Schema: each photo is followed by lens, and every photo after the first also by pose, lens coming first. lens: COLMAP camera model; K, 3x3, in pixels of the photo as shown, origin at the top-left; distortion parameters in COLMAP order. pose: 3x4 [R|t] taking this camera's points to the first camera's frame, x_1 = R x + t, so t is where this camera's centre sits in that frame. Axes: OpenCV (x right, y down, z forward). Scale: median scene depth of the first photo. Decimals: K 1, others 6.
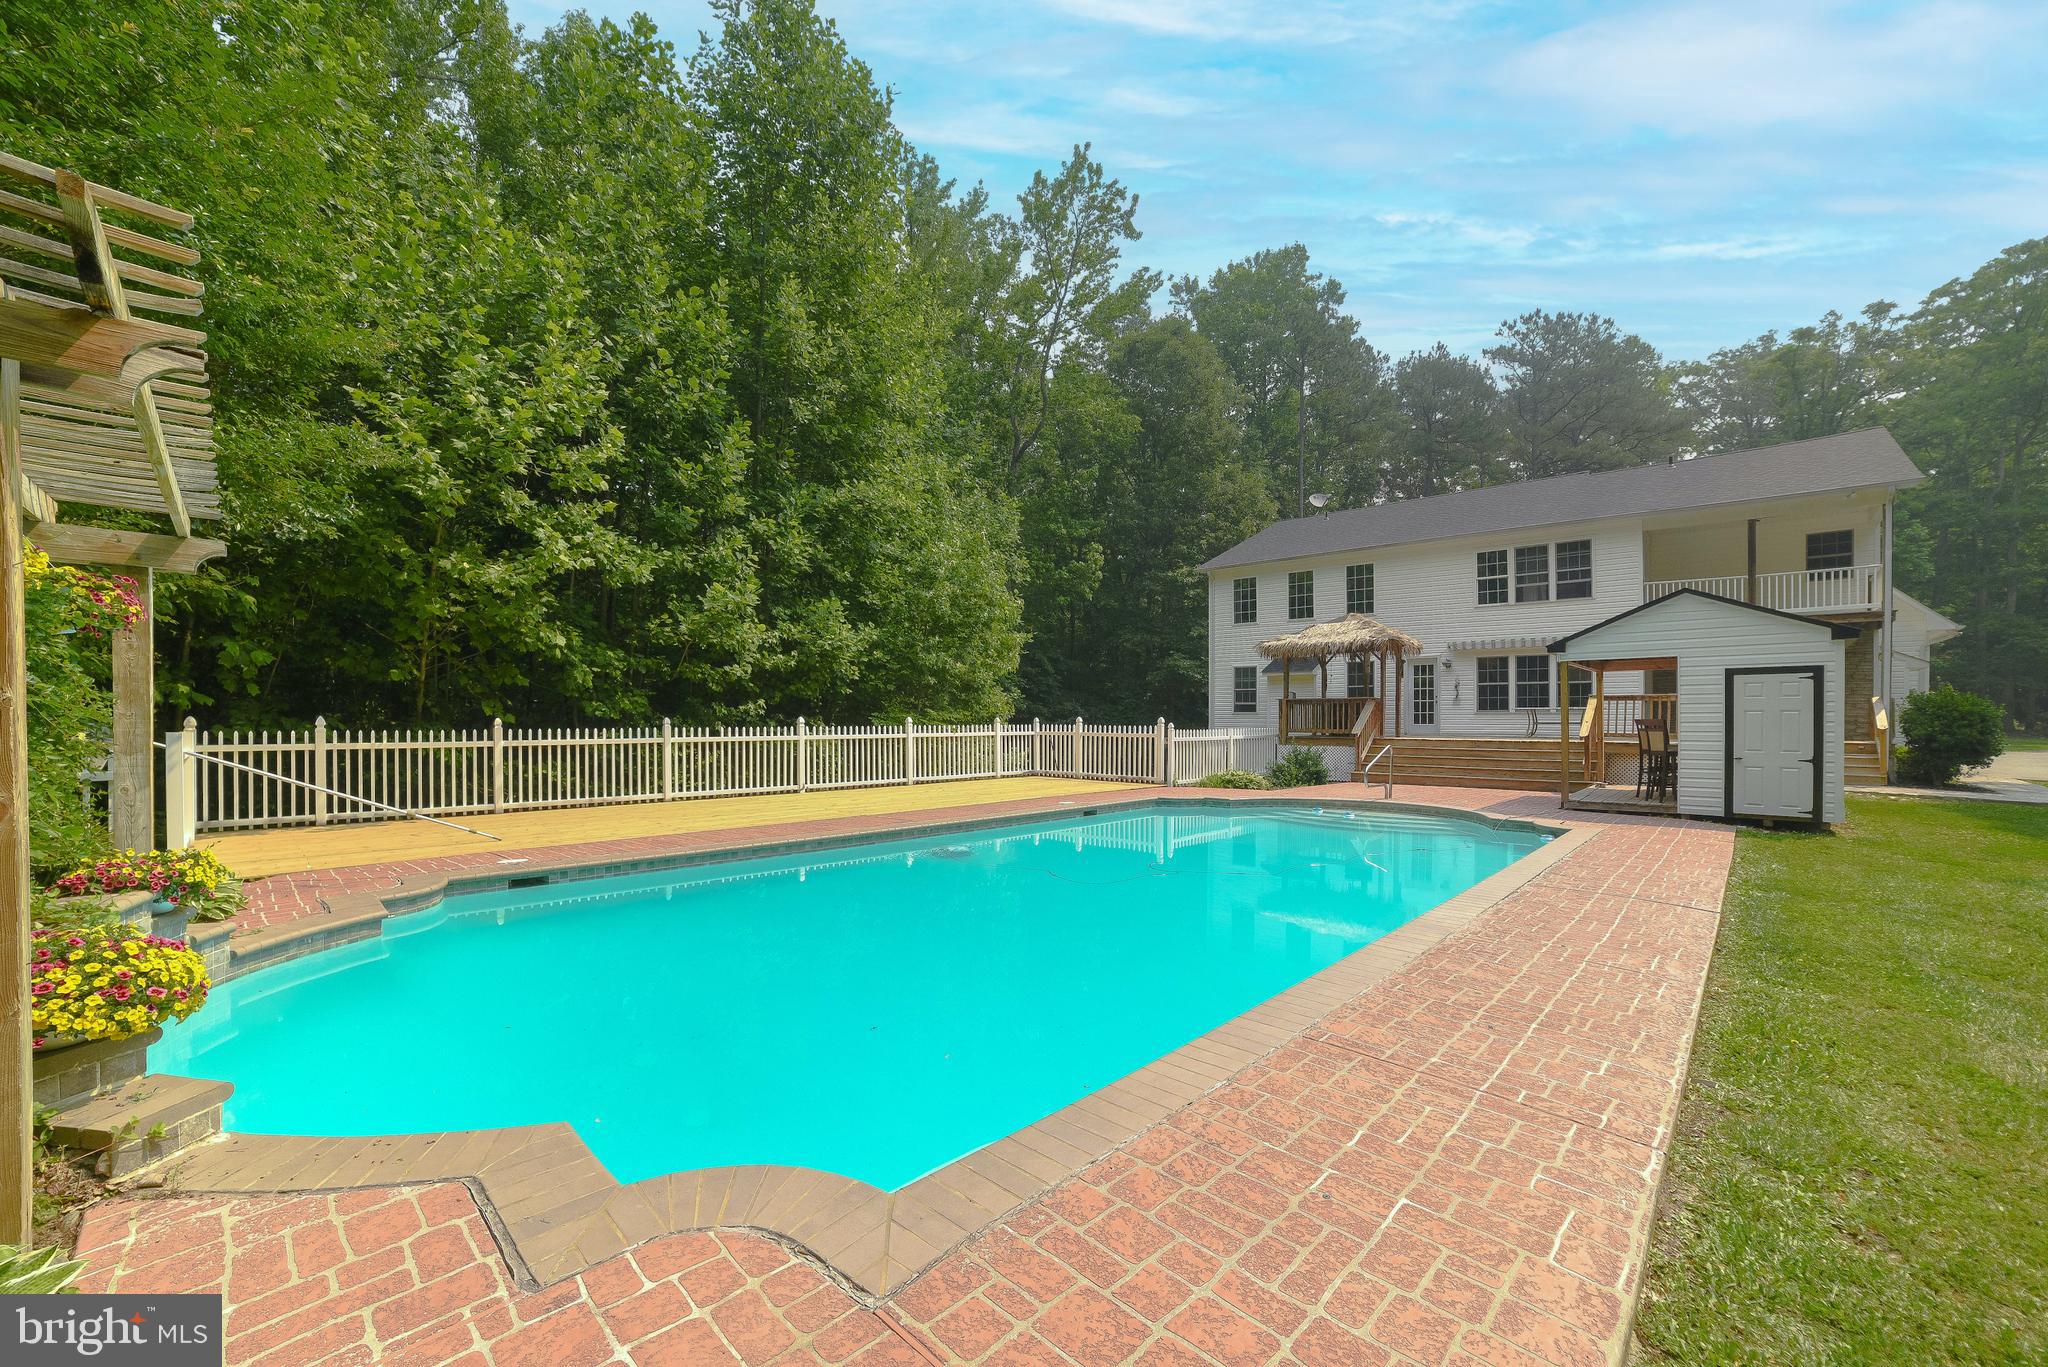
lens RADIAL K [[806.6, 0, 995.5], [0, 806.6, 720.7], [0, 0, 1]] dist [-0.100014, 0.033736]
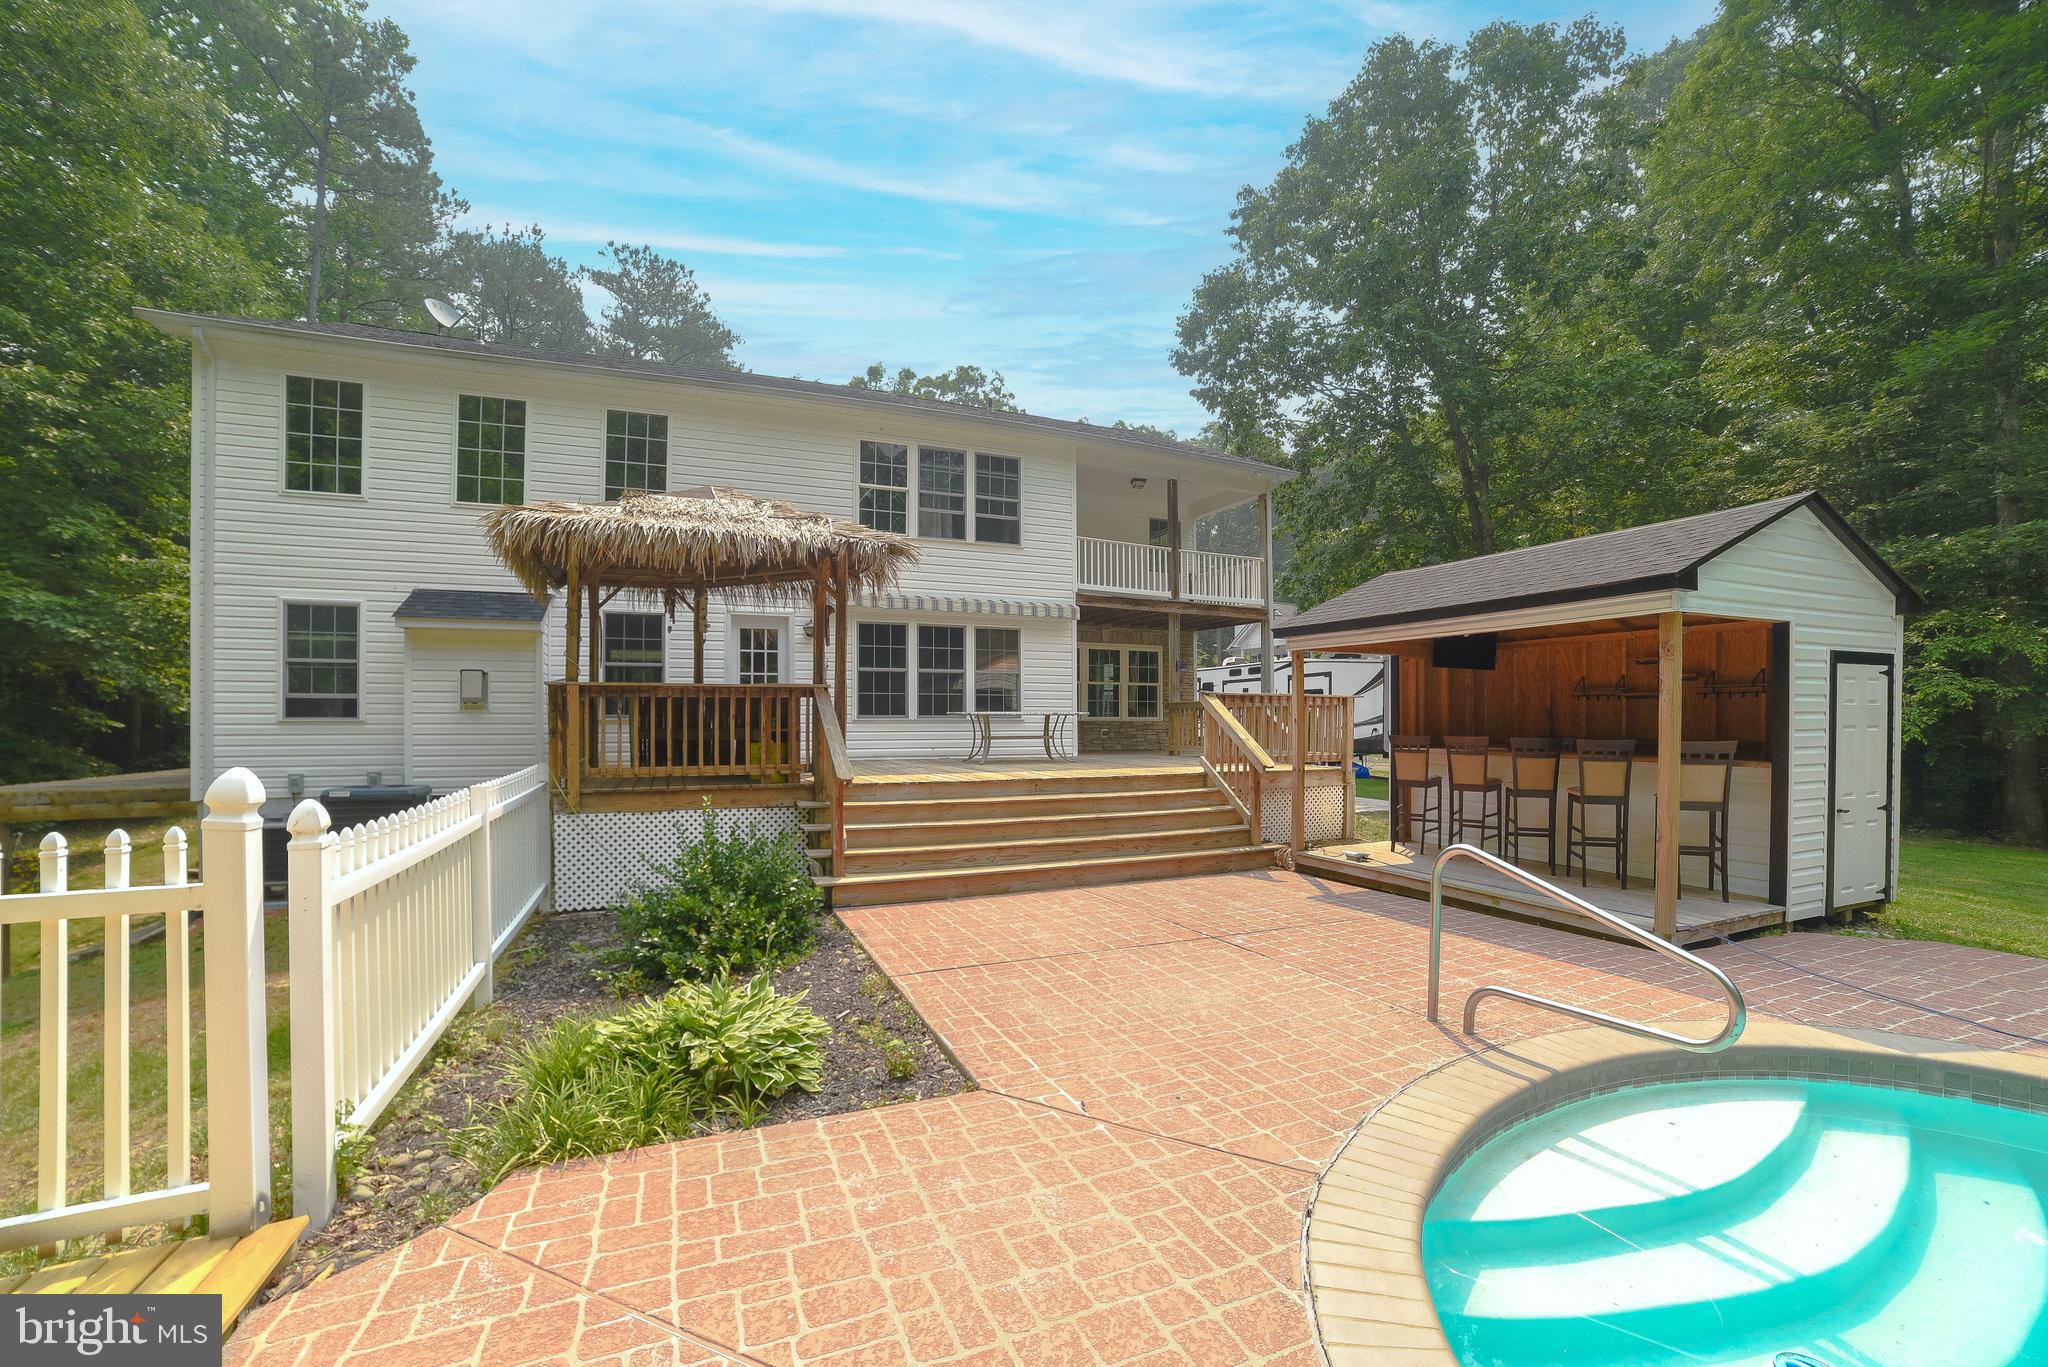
lens RADIAL K [[820.8, 0, 997.2], [0, 820.8, 720.0], [0, 0, 1]] dist [-0.101276, 0.039952]
pose [[0.389491, -0.005551, 0.921013, 0.132158], [0.004626, 0.999981, 0.004071, -0.014537], [-0.921018, 0.002675, 0.389510, 0.815280]]
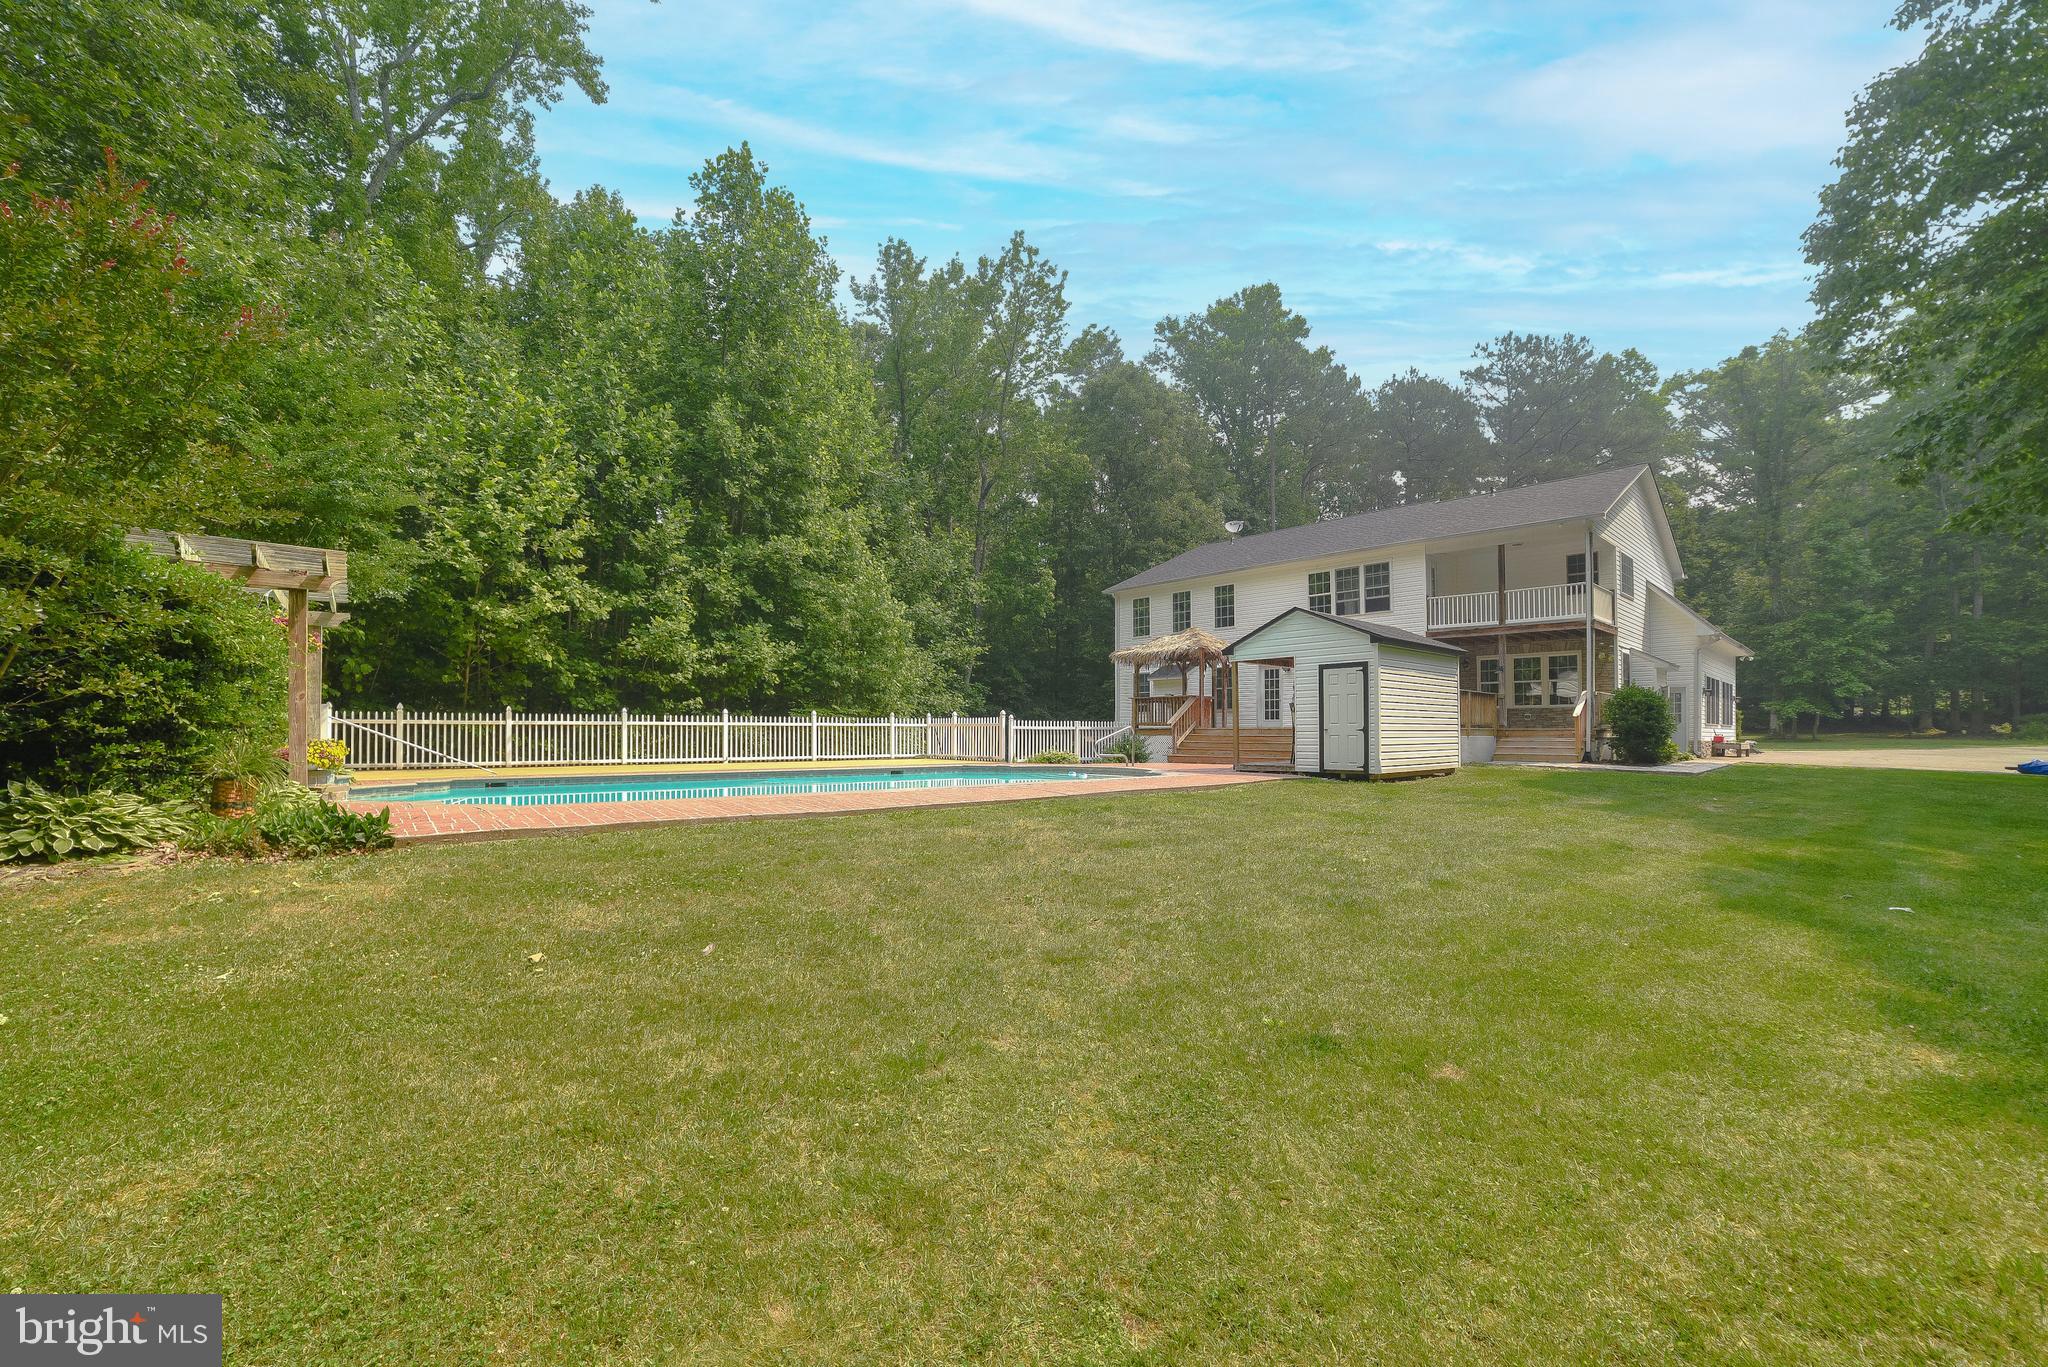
lens RADIAL K [[812.4, 0, 997.3], [0, 812.4, 724.8], [0, 0, 1]] dist [-0.103800, 0.040591]
pose [[0.995934, -0.002405, -0.090049, 0.306950], [0.001171, 0.999905, -0.013749, 0.036401], [0.090074, 0.013587, 0.995842, -0.307599]]
